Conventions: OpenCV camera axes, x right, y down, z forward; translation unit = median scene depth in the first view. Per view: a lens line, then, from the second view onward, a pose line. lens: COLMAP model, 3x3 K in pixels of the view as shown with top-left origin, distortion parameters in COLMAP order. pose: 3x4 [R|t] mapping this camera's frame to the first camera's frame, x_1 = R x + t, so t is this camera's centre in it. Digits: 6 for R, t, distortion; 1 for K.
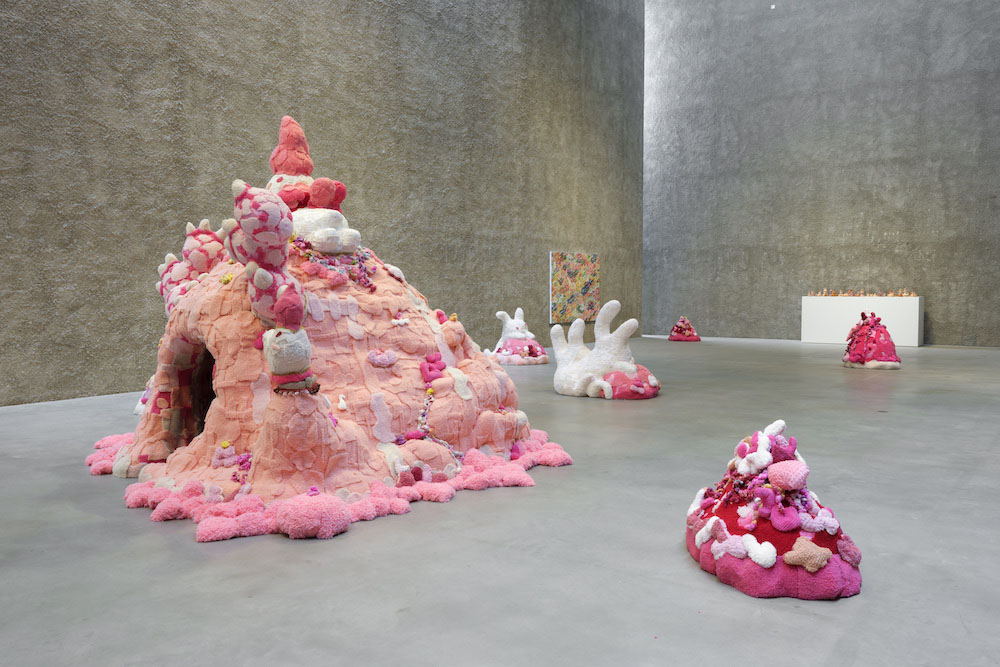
lens RADIAL K [[840.4, 0, 500.0], [0, 840.4, 333.5], [0, 0, 1]] dist [-0.000580, 0.011439]
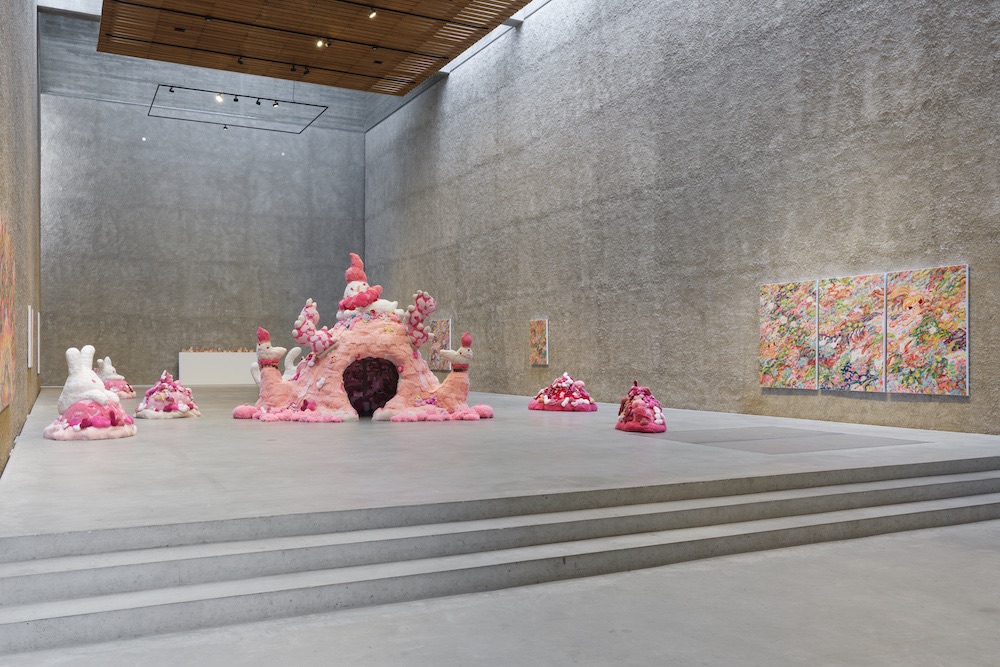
lens RADIAL K [[832.9, 0, 473.5], [0, 832.9, 354.5], [0, 0, 1]] dist [-0.033914, 0.061162]
pose [[0.470770, 0.003003, 0.882251, -0.645224], [0.047788, 0.998439, -0.028898, 0.023253], [-0.880961, 0.055765, 0.469892, -0.080834]]
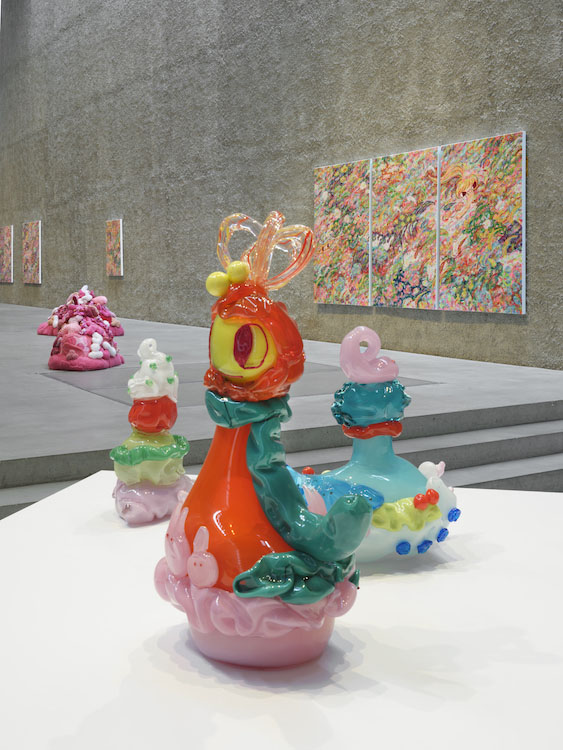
lens RADIAL K [[902.6, 0, 282.4], [0, 902.6, 281.4], [0, 0, 1]] dist [0.001811, 0.011555]
pose [[0.400745, -0.013234, 0.916094, -0.453221], [0.053668, 0.998518, -0.009053, 0.031977], [-0.914616, 0.052792, 0.400861, -0.174243]]
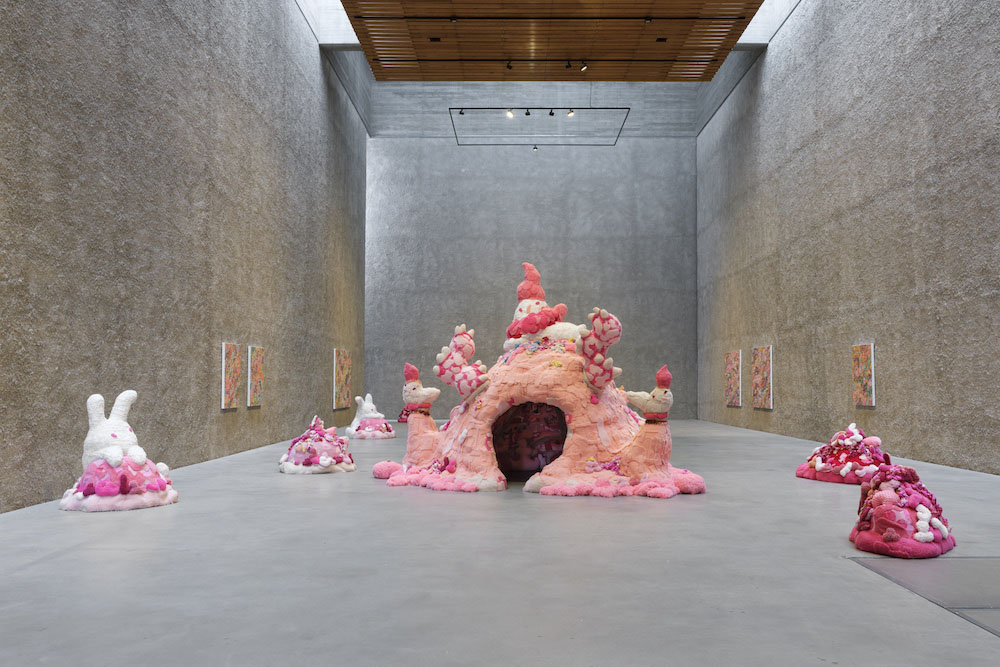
lens RADIAL K [[813.3, 0, 518.5], [0, 813.3, 365.4], [0, 0, 1]] dist [-0.037807, 0.060643]
pose [[0.808582, 0.012934, 0.588242, -0.384903], [0.033840, 0.997081, -0.068439, 0.013343], [-0.587410, 0.075244, 0.805784, -0.074963]]
